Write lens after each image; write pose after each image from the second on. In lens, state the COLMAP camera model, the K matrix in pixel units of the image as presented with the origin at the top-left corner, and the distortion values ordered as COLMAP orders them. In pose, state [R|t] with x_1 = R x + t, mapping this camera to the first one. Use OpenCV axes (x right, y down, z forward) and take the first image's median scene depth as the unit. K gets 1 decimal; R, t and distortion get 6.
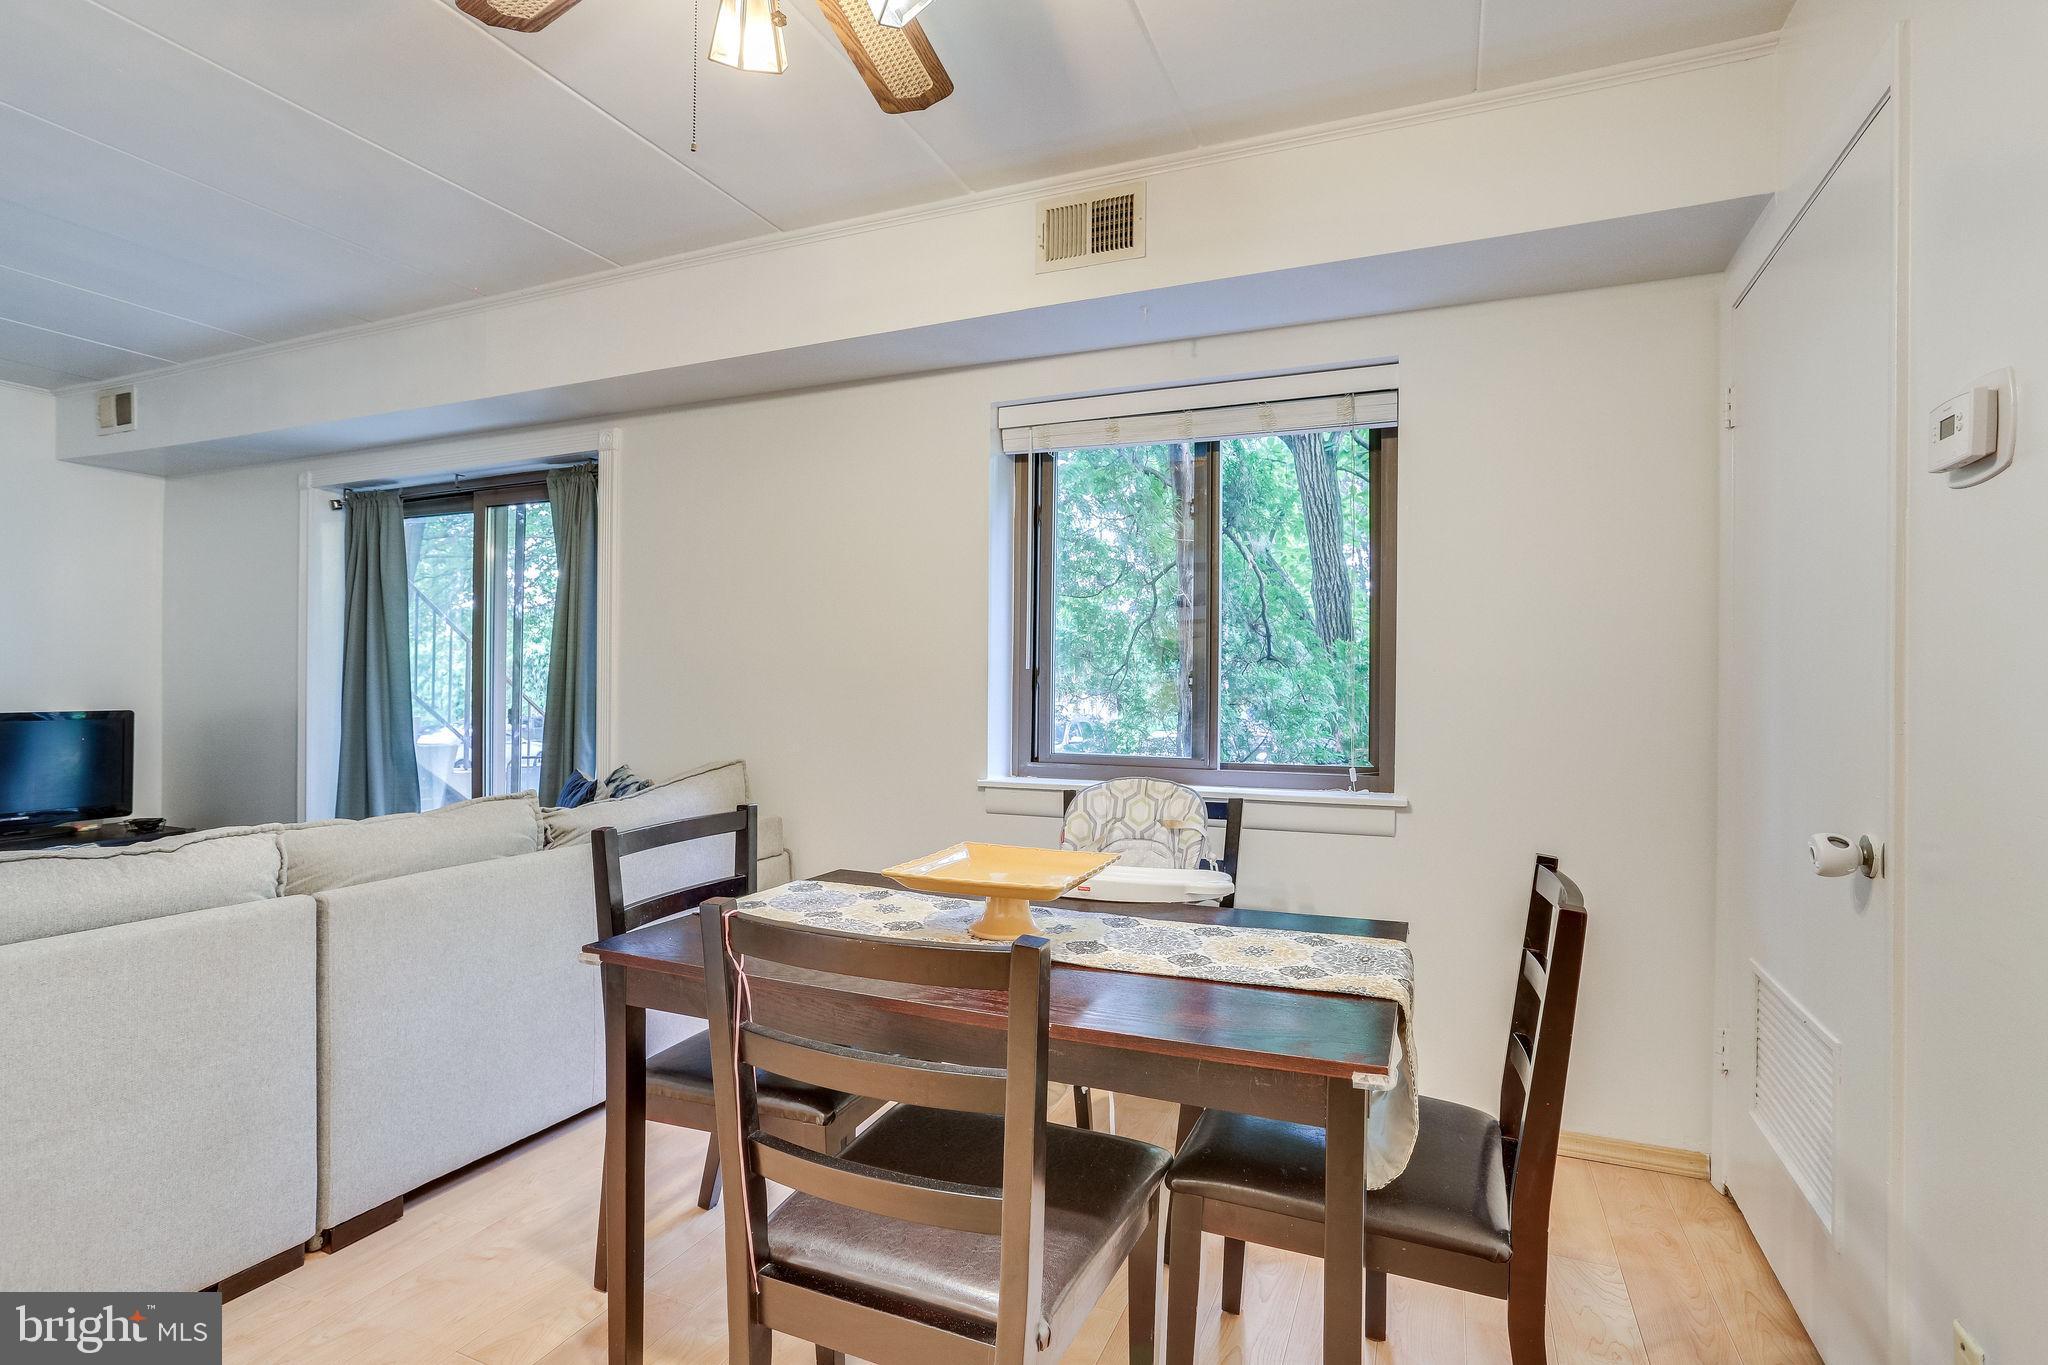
lens RADIAL K [[1001.2, 0, 1030.2], [0, 1001.2, 671.5], [0, 0, 1]] dist [-0.001482, 0.000965]
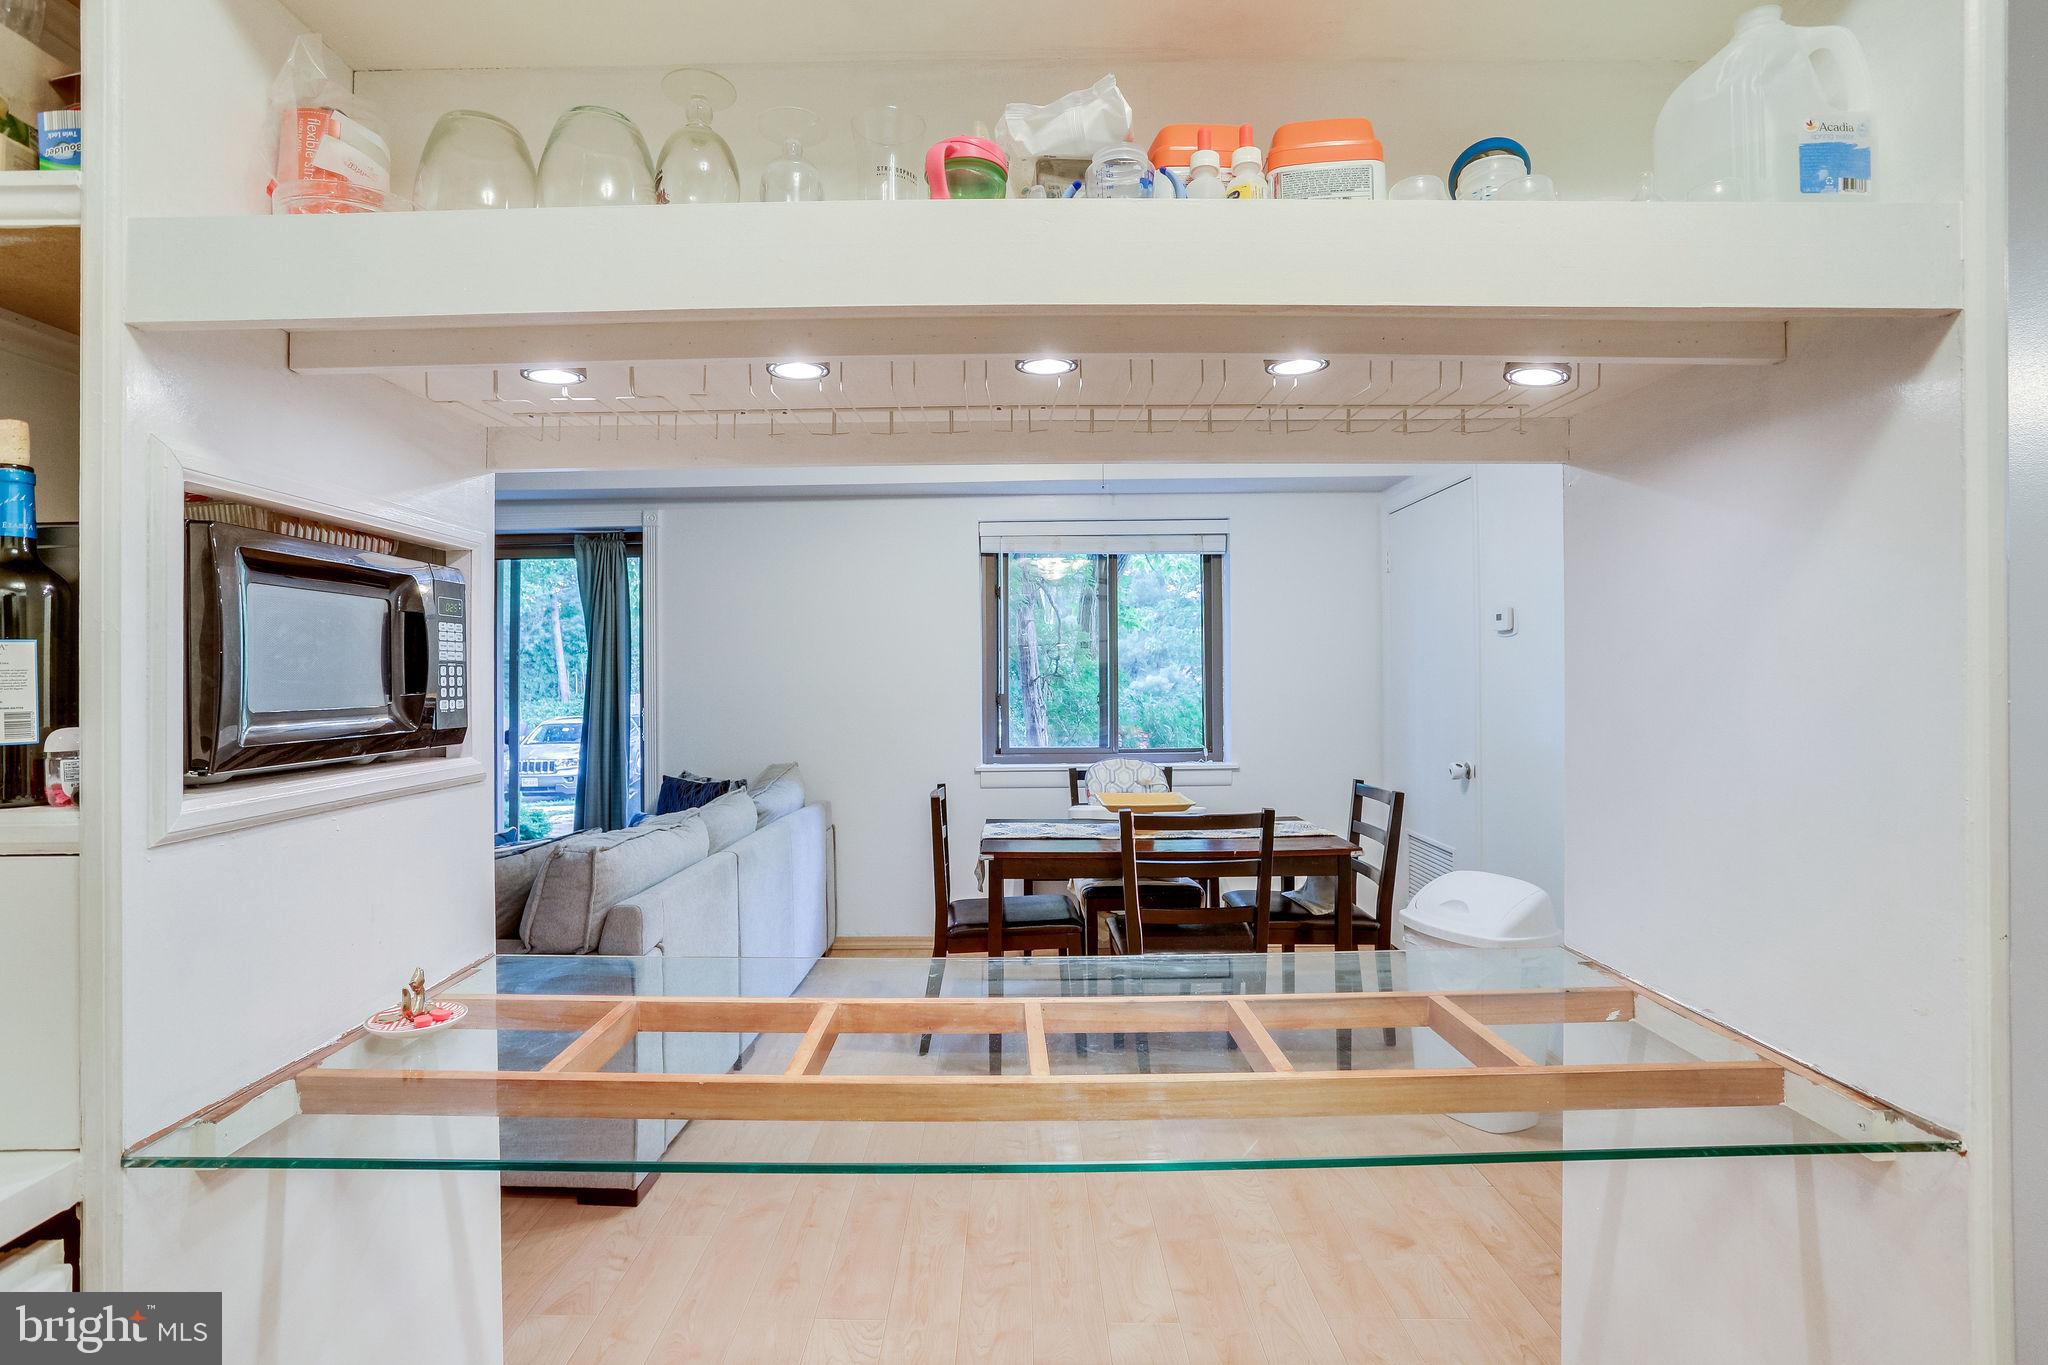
lens RADIAL K [[1040.1, 0, 1019.8], [0, 1040.1, 666.2], [0, 0, 1]] dist [-0.002364, -0.000213]
pose [[0.921858, -0.003719, 0.387509, -0.495863], [0.005621, 0.999977, -0.003776, -0.031596], [-0.387486, 0.005659, 0.921858, -0.401206]]
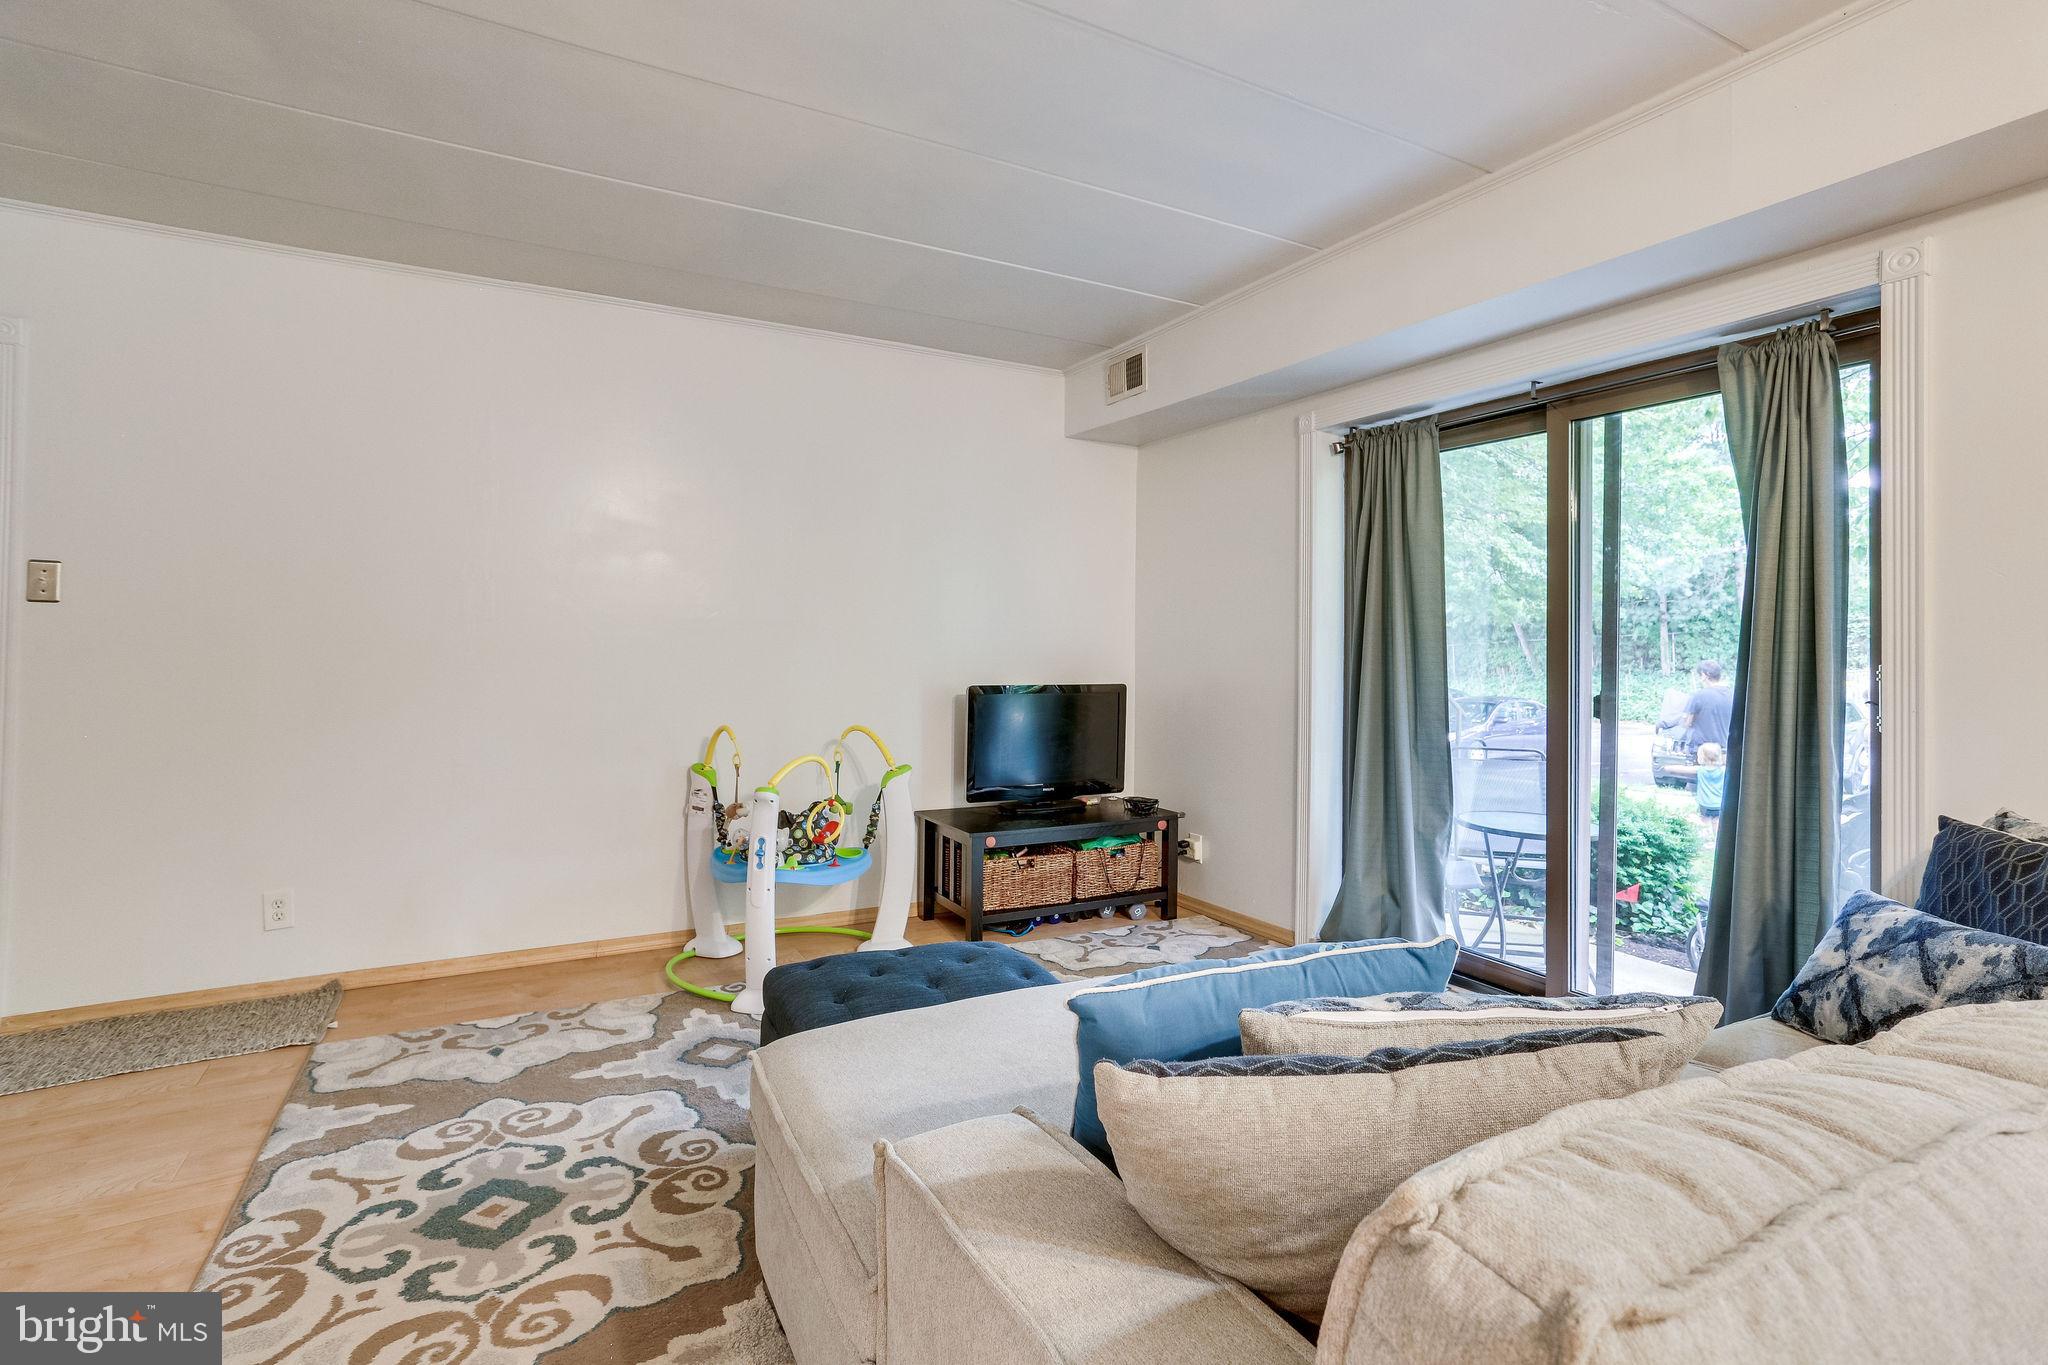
lens RADIAL K [[1016.0, 0, 1007.2], [0, 1016.0, 643.9], [0, 0, 1]] dist [-0.096010, 0.075914]
pose [[0.784178, 0.001232, -0.620535, -0.468360], [-0.005113, 0.999977, -0.004476, 0.005188], [0.620515, 0.006683, 0.784166, 0.194456]]
